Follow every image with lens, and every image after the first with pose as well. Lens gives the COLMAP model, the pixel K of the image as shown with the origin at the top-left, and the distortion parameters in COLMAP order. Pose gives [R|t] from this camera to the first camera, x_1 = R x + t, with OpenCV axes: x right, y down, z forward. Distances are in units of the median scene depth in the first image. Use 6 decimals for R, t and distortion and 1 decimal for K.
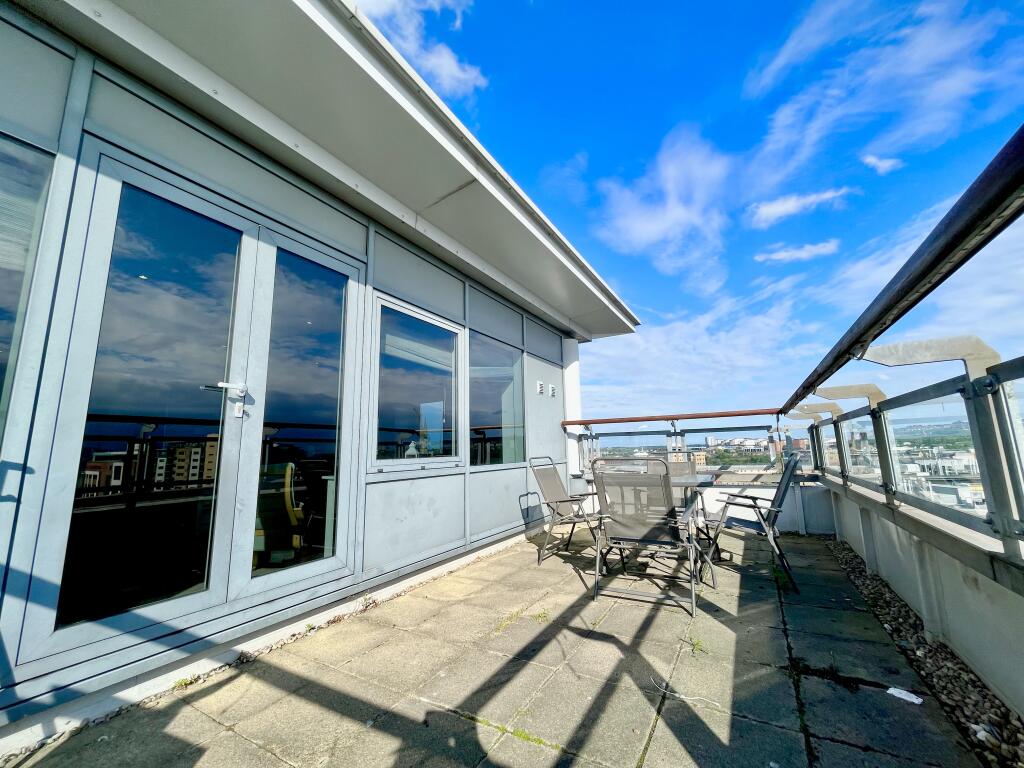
lens RADIAL K [[413.1, 0, 517.7], [0, 413.1, 380.9], [0, 0, 1]] dist [-0.000510, -0.002155]
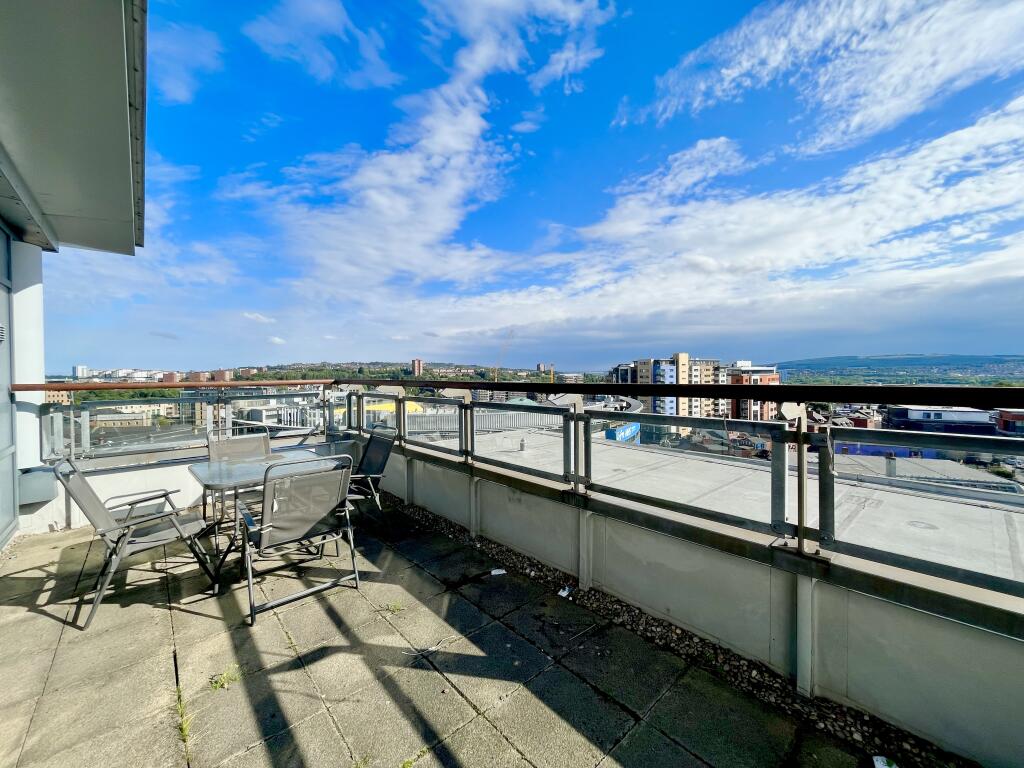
lens RADIAL K [[413.1, 0, 511.2], [0, 413.1, 374.5], [0, 0, 1]] dist [-0.000510, -0.002155]
pose [[0.321225, 0.012421, 0.946922, -0.505878], [-0.151973, 0.987631, 0.038599, -0.113048], [-0.934729, -0.156306, 0.319139, 0.329052]]
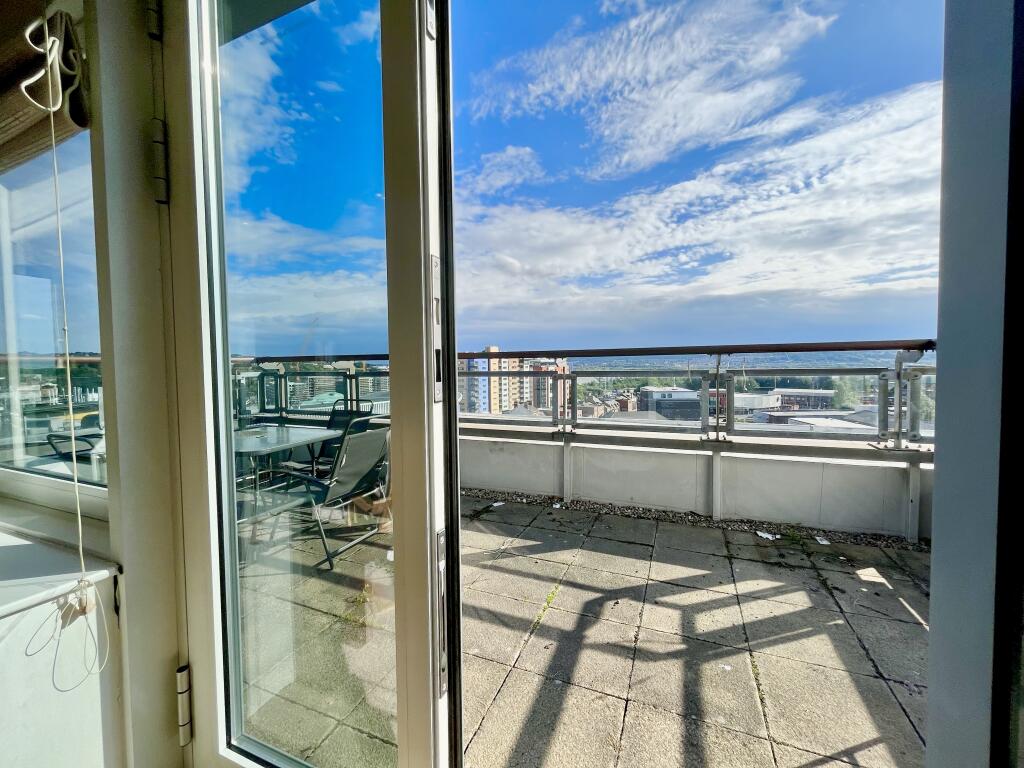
lens RADIAL K [[413.1, 0, 516.1], [0, 413.1, 392.8], [0, 0, 1]] dist [-0.000510, -0.002155]
pose [[-0.121498, -0.049698, 0.991347, -0.847447], [-0.146401, 0.988720, 0.031624, 0.047830], [-0.981736, -0.141292, -0.127403, 0.838095]]
